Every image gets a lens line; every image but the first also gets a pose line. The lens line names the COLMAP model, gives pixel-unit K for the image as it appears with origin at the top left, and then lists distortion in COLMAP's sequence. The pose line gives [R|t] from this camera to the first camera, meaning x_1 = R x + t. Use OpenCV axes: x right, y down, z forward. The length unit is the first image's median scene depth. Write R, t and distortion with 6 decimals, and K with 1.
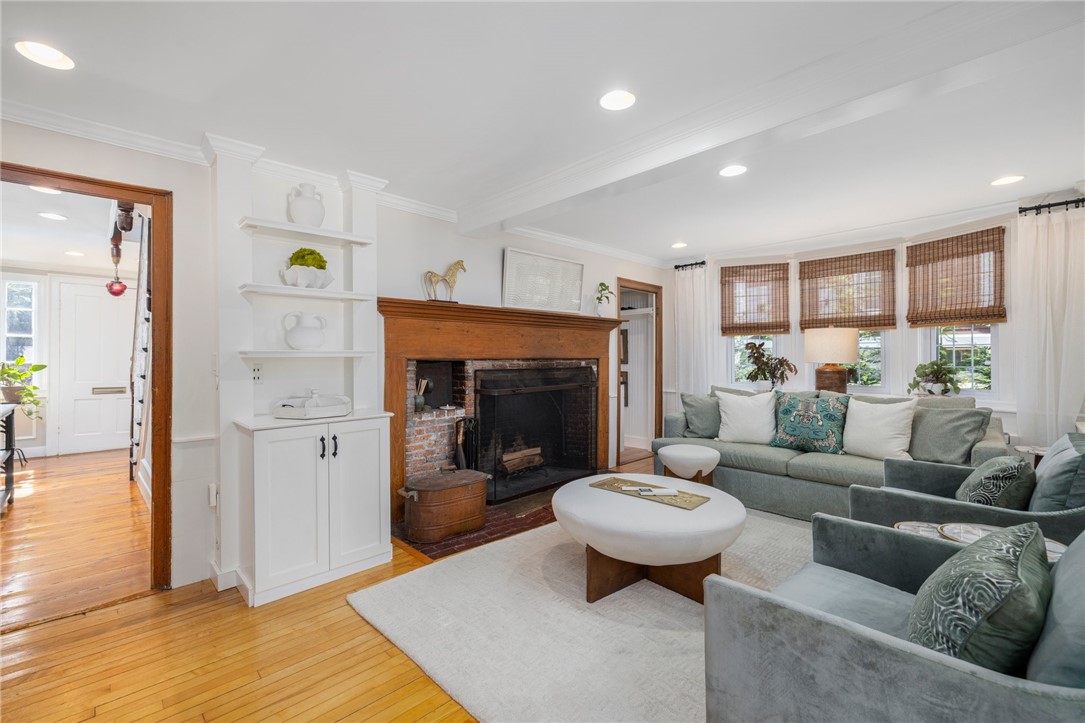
lens RADIAL K [[484.2, 0, 539.4], [0, 484.2, 362.3], [0, 0, 1]] dist [-0.004011, -0.000303]
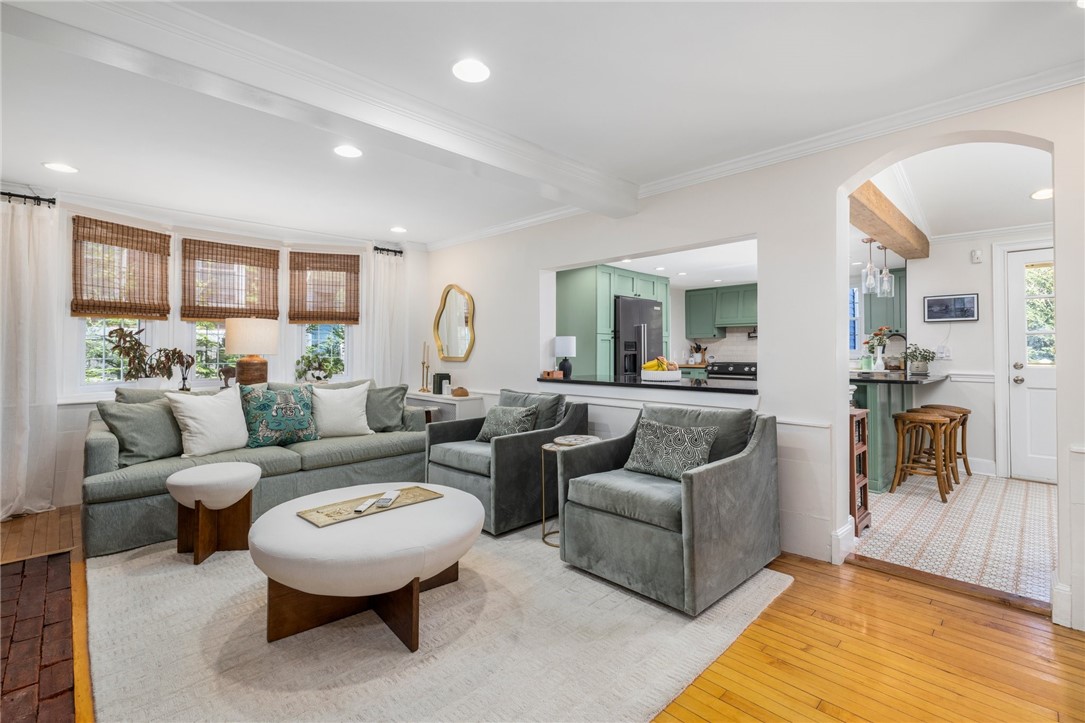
lens RADIAL K [[486.6, 0, 539.1], [0, 486.6, 350.6], [0, 0, 1]] dist [0.004048, 0.000308]
pose [[-0.018353, 0.002430, 0.999829, -0.423546], [0.006442, 0.999977, -0.002313, -0.000889], [-0.999811, 0.006398, -0.018368, 0.476002]]
